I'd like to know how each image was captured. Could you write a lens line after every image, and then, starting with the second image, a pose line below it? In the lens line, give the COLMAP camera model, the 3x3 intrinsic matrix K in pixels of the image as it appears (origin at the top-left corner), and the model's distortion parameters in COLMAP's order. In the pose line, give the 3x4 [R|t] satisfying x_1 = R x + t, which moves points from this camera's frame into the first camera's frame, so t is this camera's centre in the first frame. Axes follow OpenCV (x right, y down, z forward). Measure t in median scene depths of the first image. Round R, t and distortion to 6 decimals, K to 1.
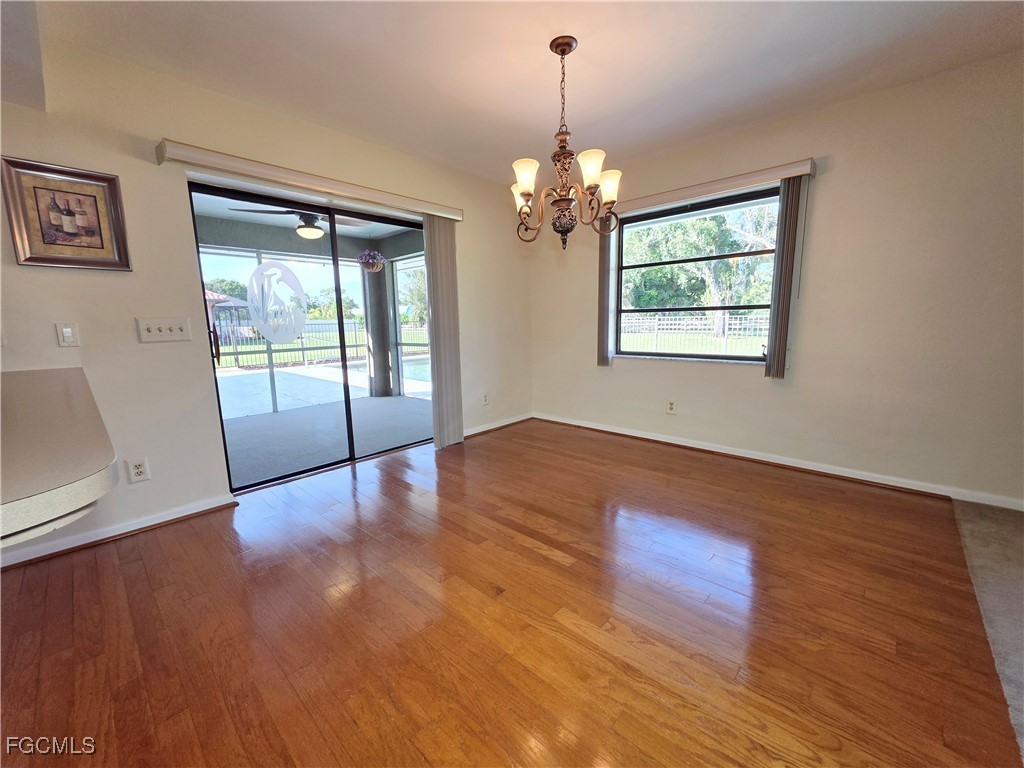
lens RADIAL K [[409.9, 0, 505.0], [0, 409.9, 385.7], [0, 0, 1]] dist [0.001750, 0.000135]
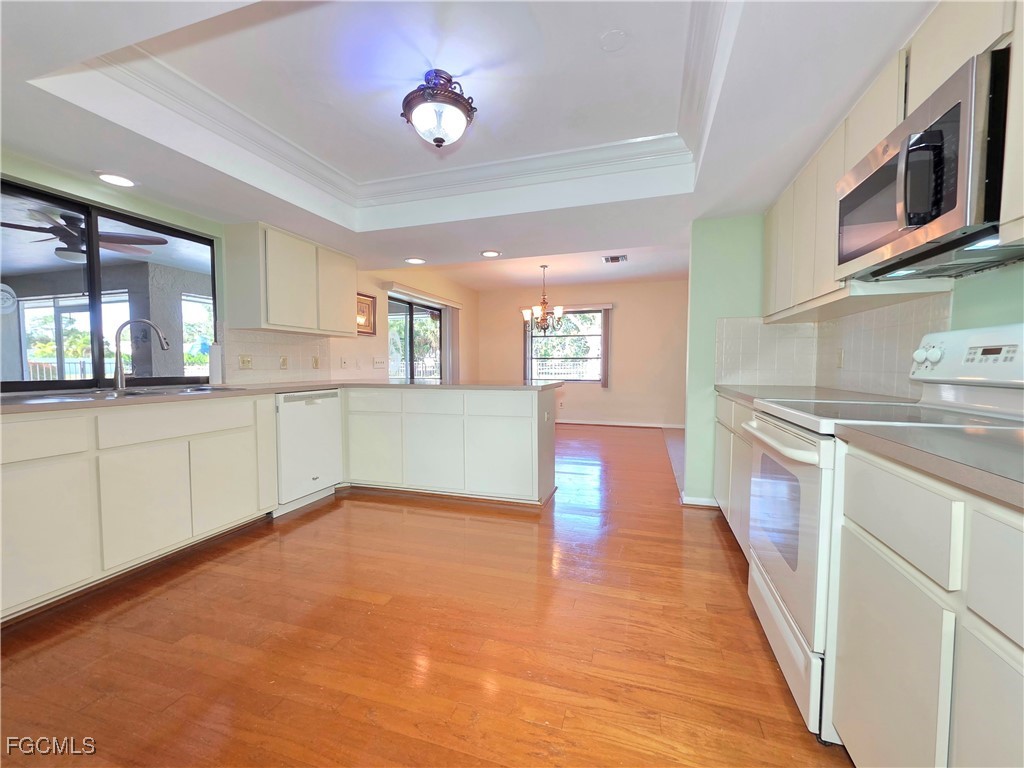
lens RADIAL K [[414.6, 0, 512.0], [0, 414.6, 384.0], [0, 0, 1]] dist [0.000285, -0.000002]
pose [[0.909025, -0.000867, 0.416741, -0.798821], [0.048124, 0.993526, -0.102904, 0.170957], [-0.413954, 0.113598, 0.903182, -0.904841]]
